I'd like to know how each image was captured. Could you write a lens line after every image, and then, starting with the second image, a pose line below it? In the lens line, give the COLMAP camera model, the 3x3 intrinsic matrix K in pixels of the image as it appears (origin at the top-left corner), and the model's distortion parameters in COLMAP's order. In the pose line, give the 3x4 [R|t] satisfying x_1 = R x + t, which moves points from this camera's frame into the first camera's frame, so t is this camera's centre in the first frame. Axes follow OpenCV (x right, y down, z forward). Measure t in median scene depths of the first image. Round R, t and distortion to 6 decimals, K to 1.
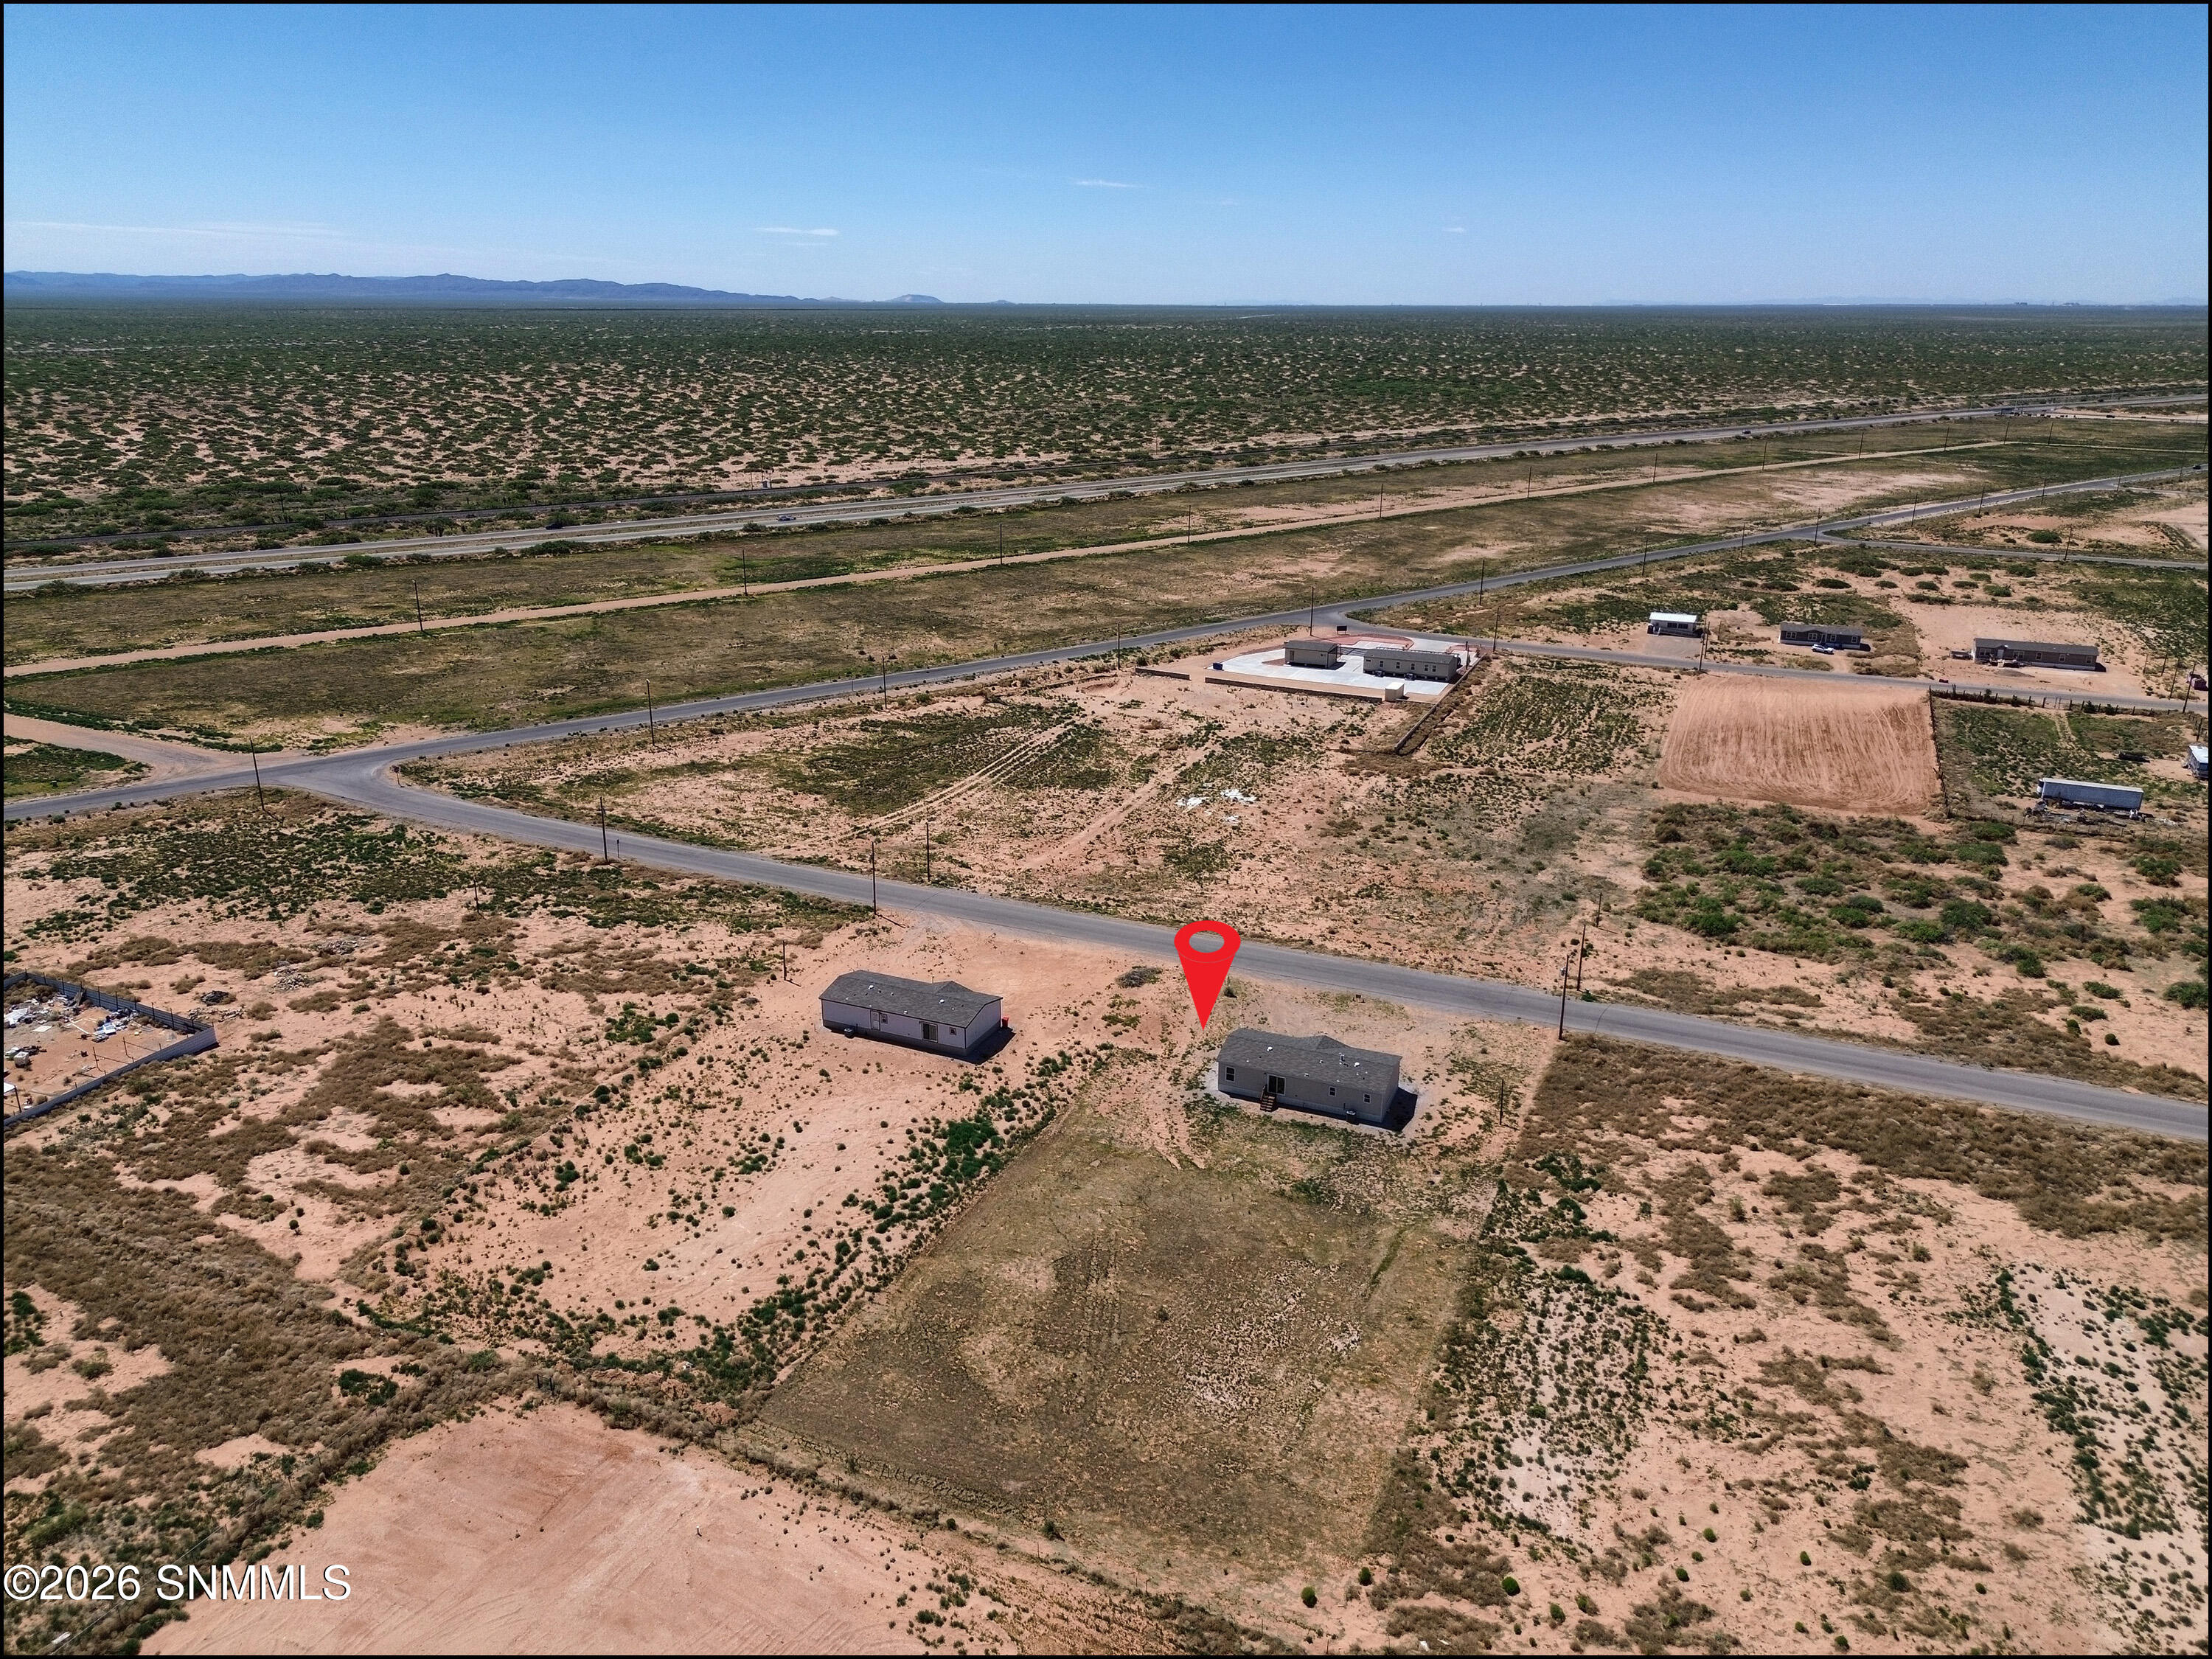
lens RADIAL K [[1563.5, 0, 1112.9], [0, 1563.5, 830.0], [0, 0, 1]] dist [0.064725, -0.055986]
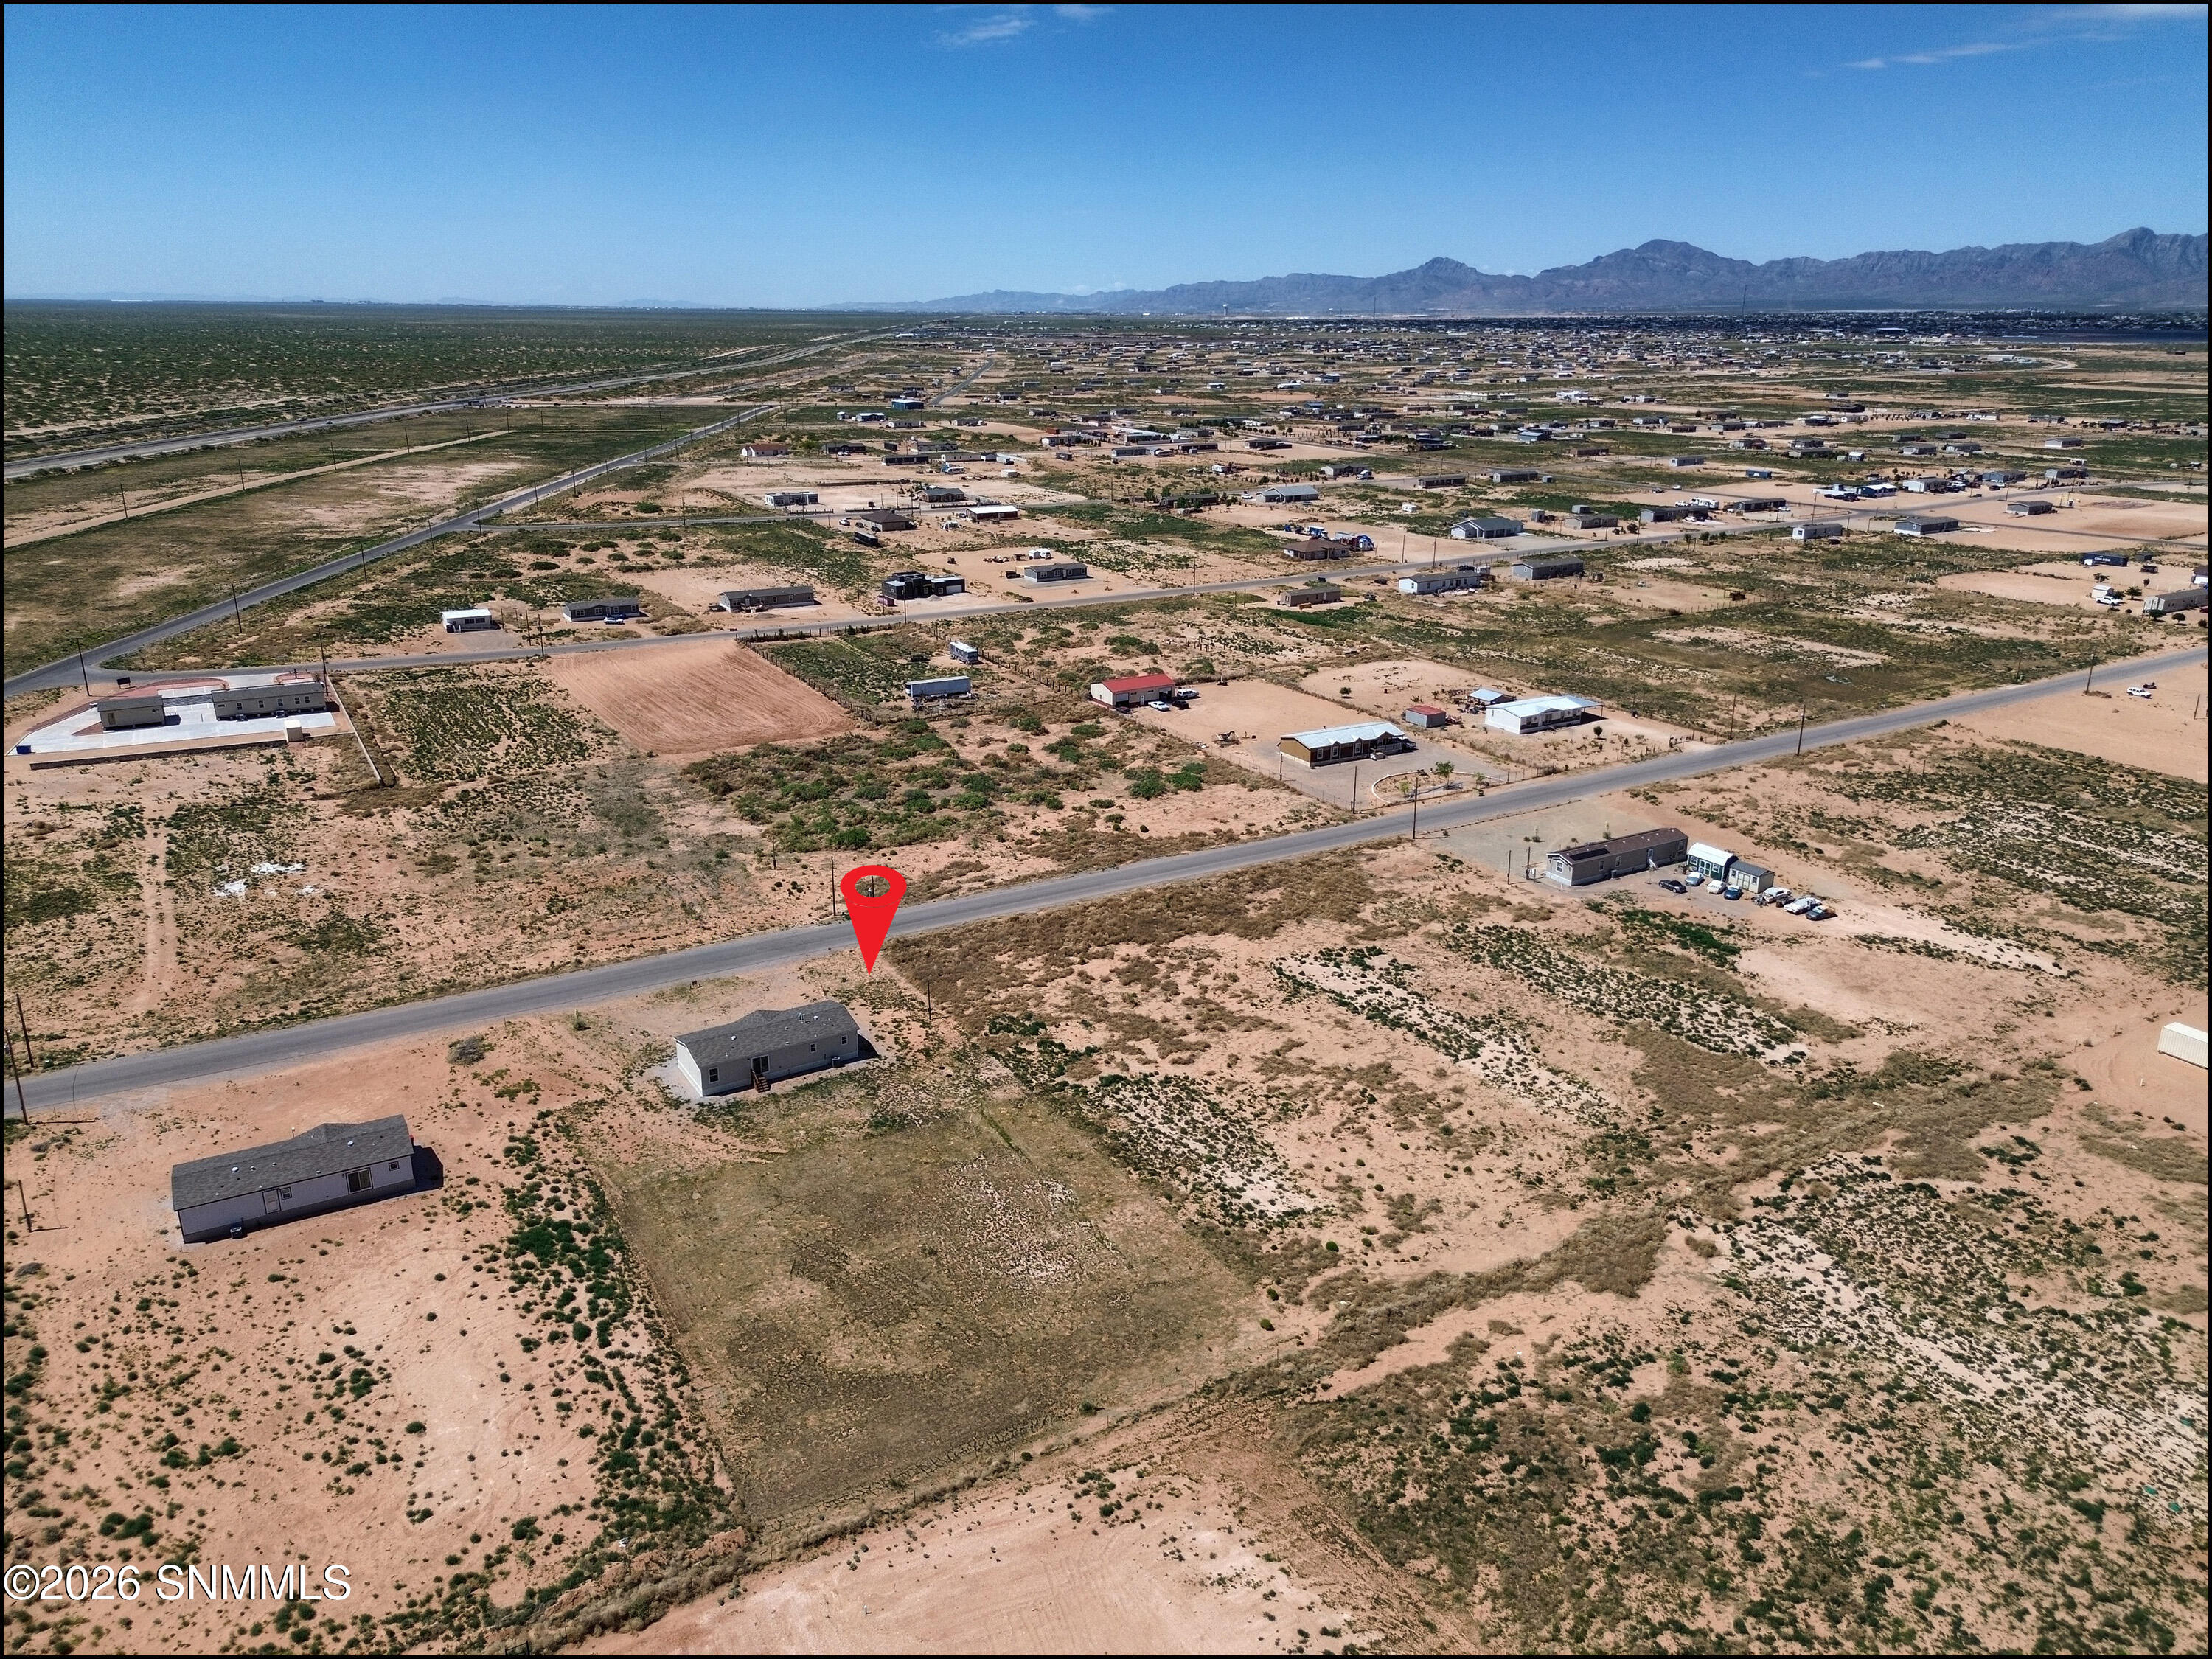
lens RADIAL K [[1563.5, 0, 1113.2], [0, 1563.5, 822.7], [0, 0, 1]] dist [0.064725, -0.055986]
pose [[0.587997, -0.253385, 0.768151, -0.583100], [0.255236, 0.959271, 0.121053, -0.063337], [-0.767538, 0.124881, 0.628721, 0.175164]]
